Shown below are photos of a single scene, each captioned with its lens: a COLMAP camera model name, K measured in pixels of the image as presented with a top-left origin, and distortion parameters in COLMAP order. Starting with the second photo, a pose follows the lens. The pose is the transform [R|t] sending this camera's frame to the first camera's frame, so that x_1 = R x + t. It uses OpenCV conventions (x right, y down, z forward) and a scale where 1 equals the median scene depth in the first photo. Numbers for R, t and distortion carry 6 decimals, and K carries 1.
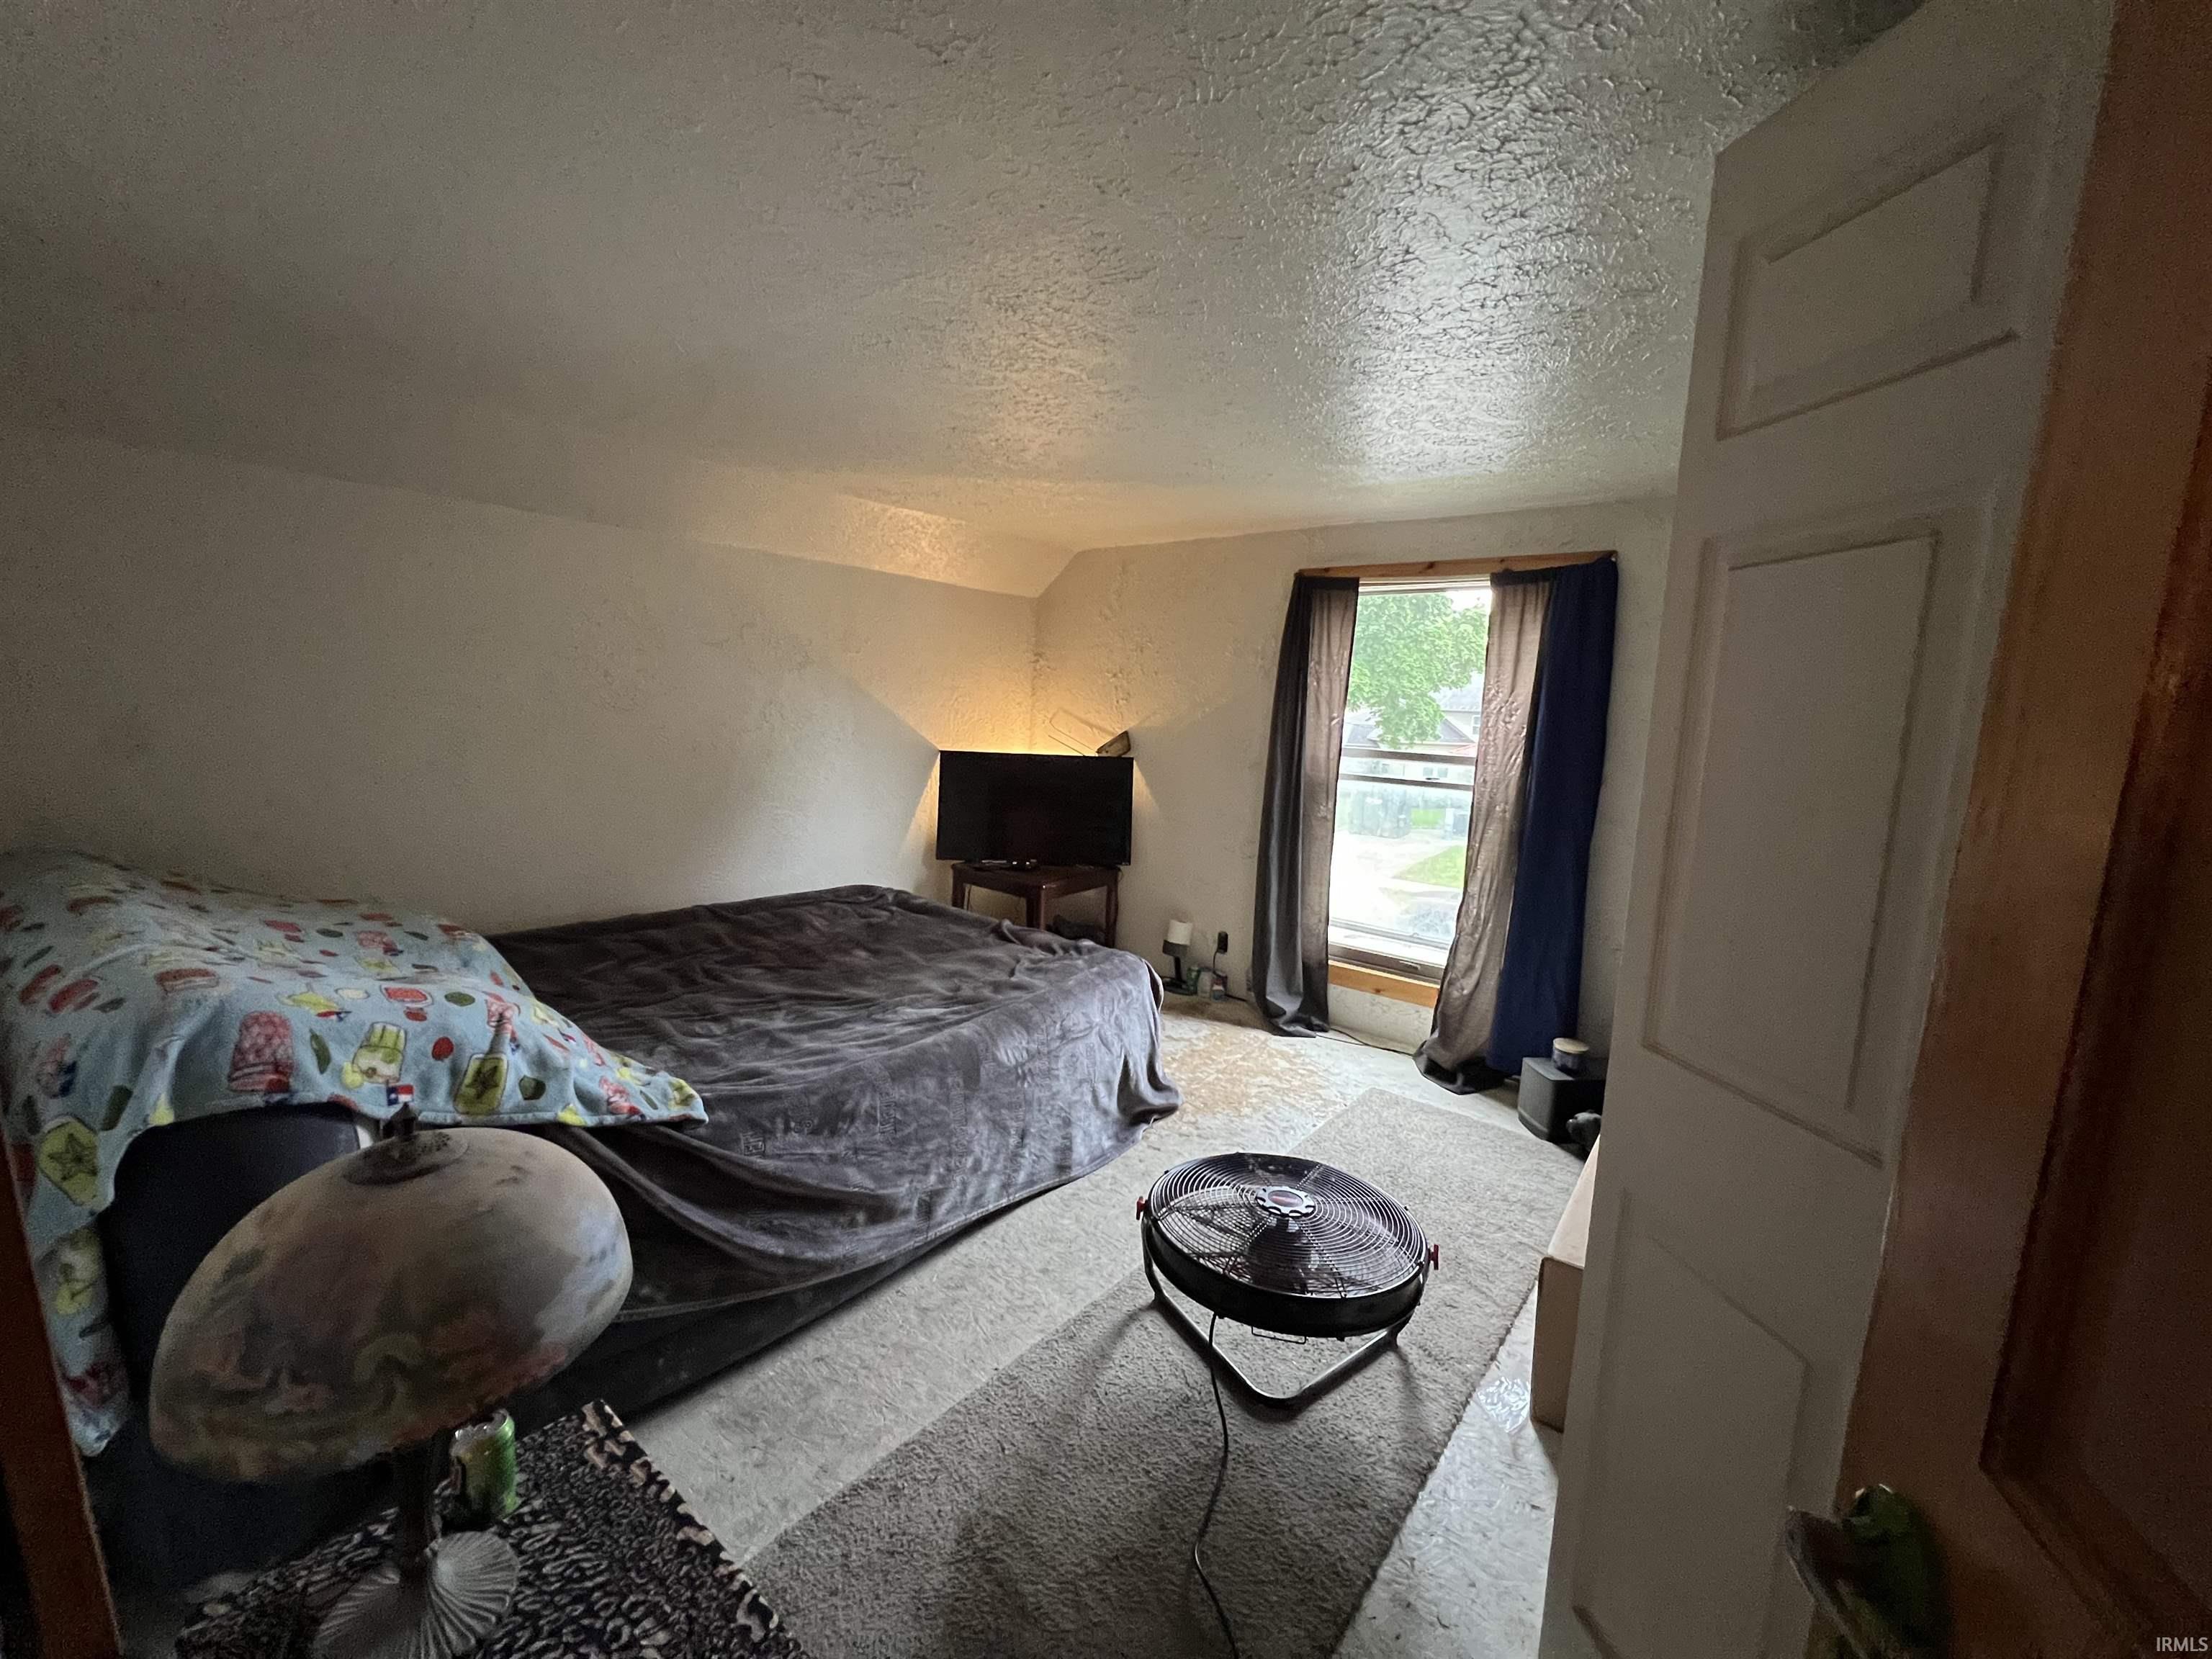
lens RADIAL K [[891.0, 0, 1104.6], [0, 891.0, 837.4], [0, 0, 1]] dist [-0.003818, 0.000855]
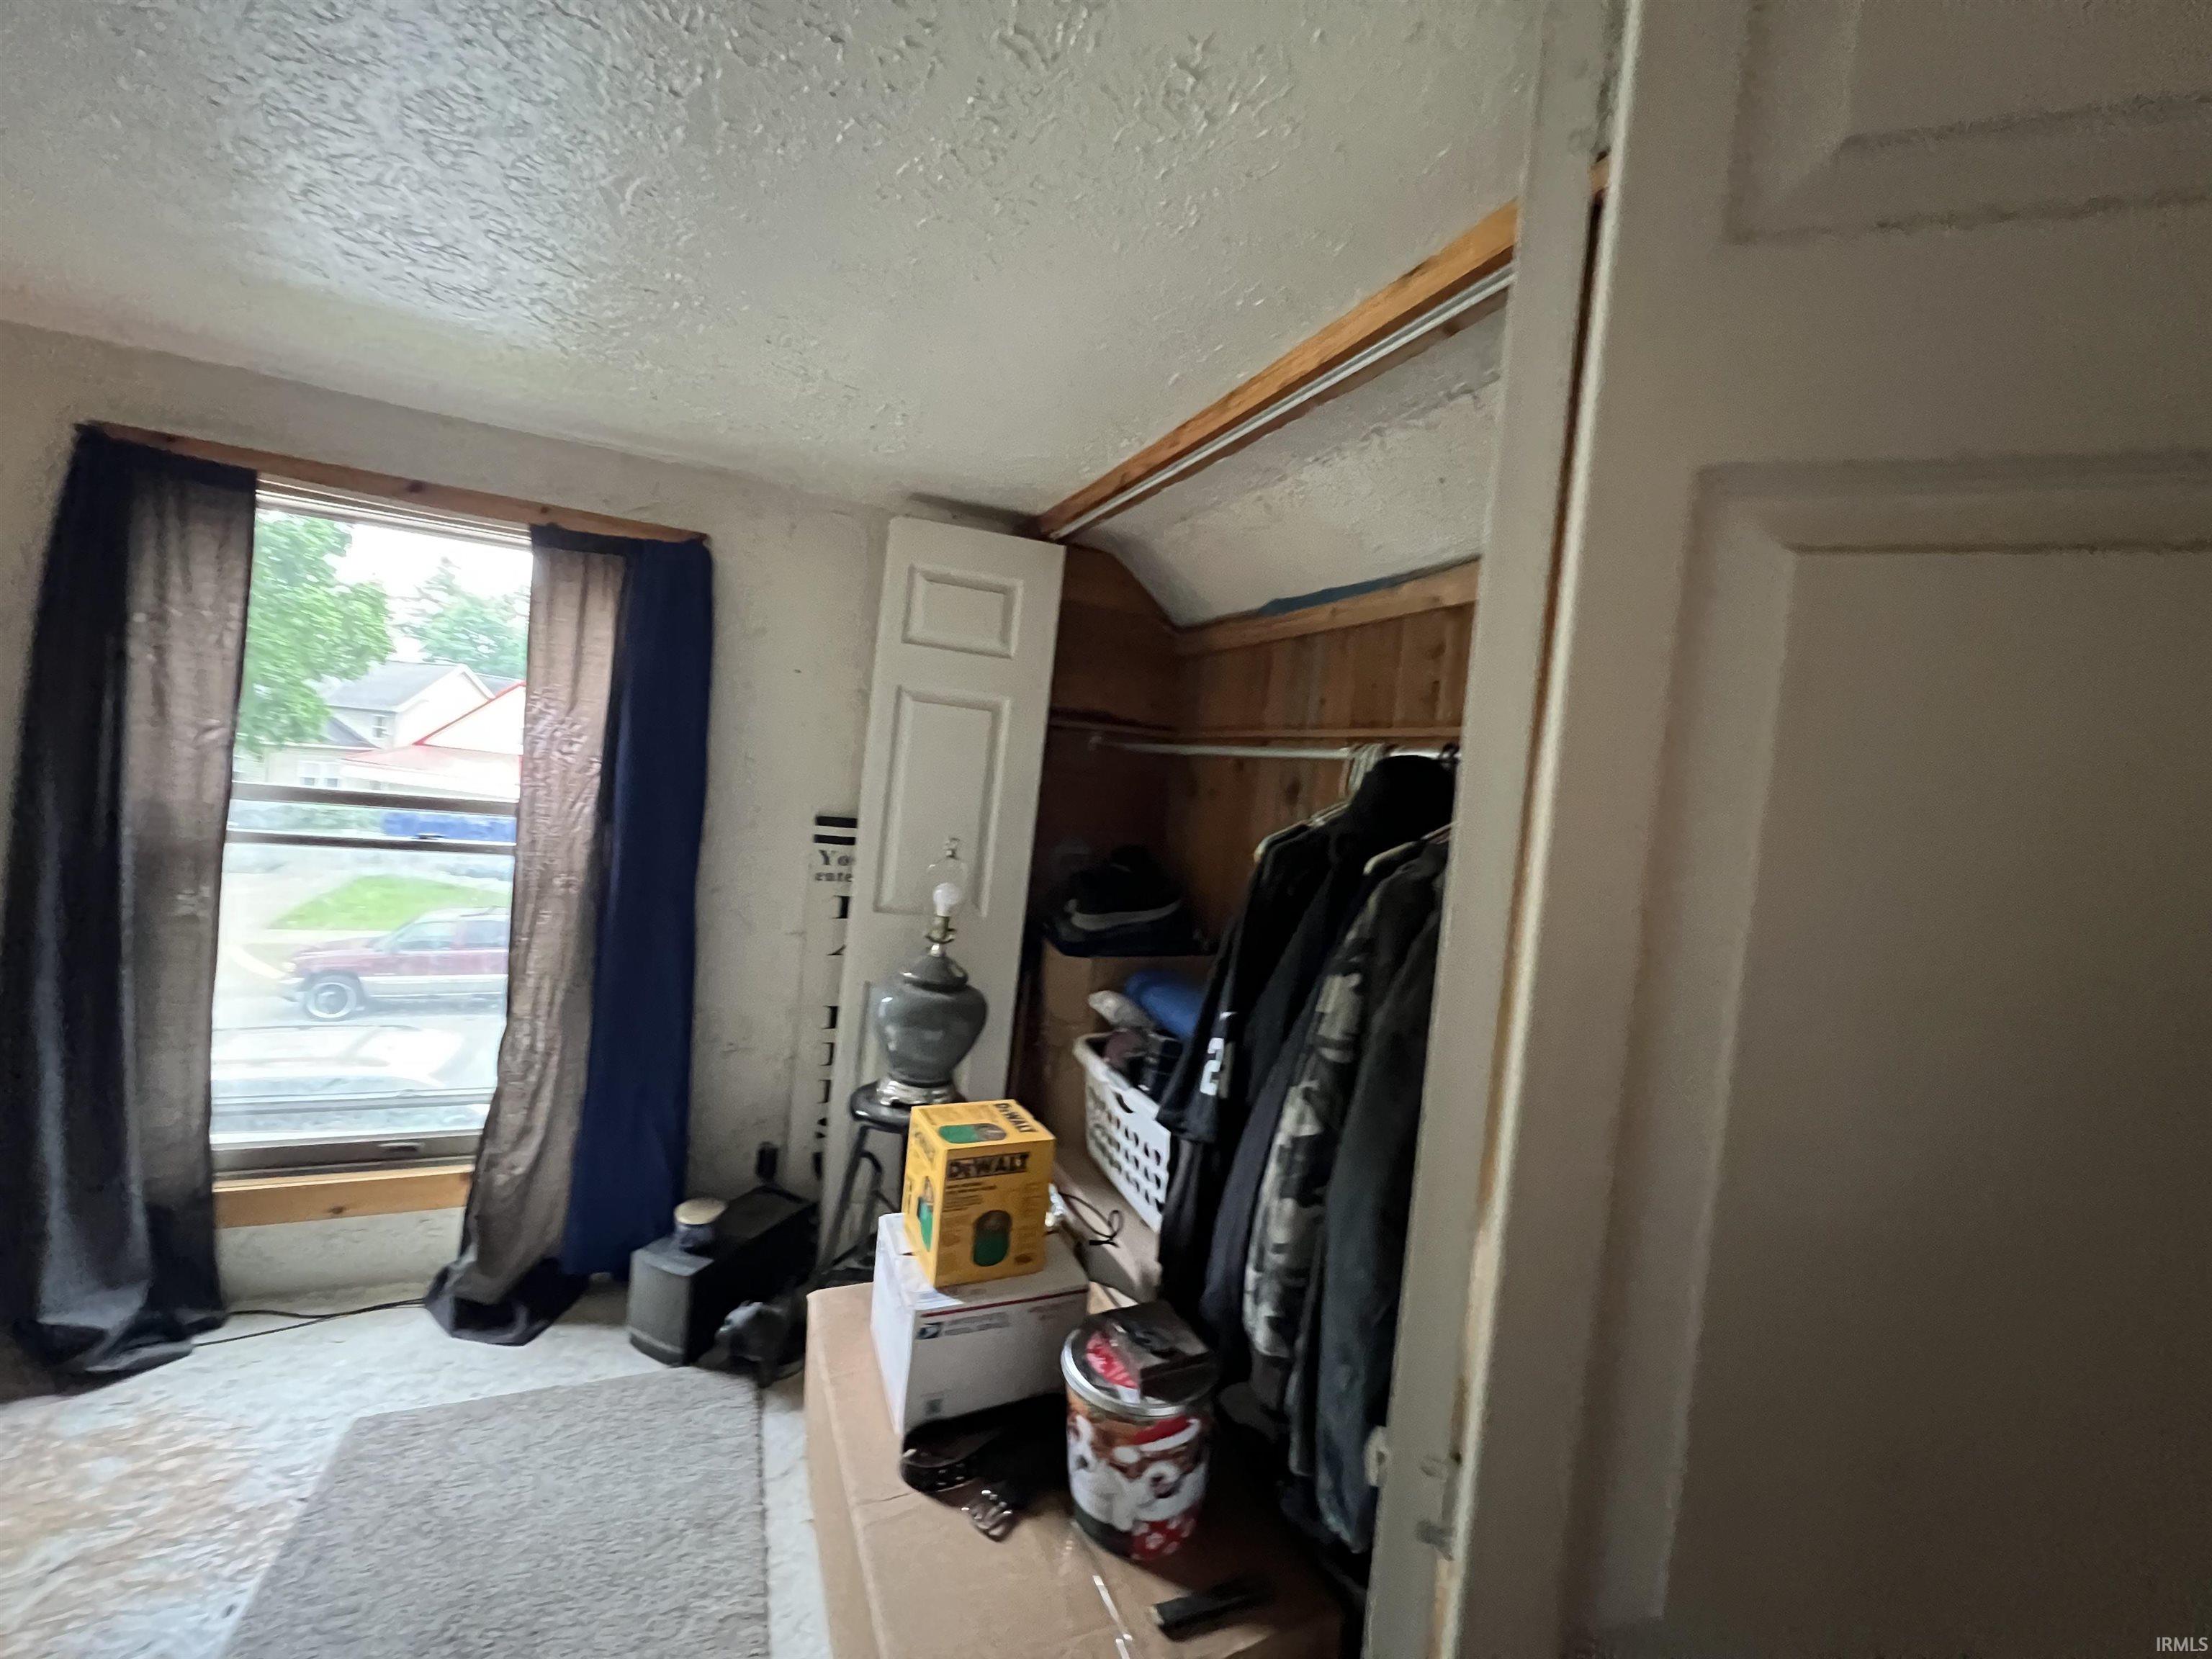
lens RADIAL K [[891.0, 0, 1104.1], [0, 891.0, 820.8], [0, 0, 1]] dist [-0.003818, 0.000855]
pose [[0.471249, -0.029447, 0.881509, 0.047101], [0.055883, 0.998431, 0.003478, -0.054114], [-0.880228, 0.047623, 0.472155, 0.307700]]
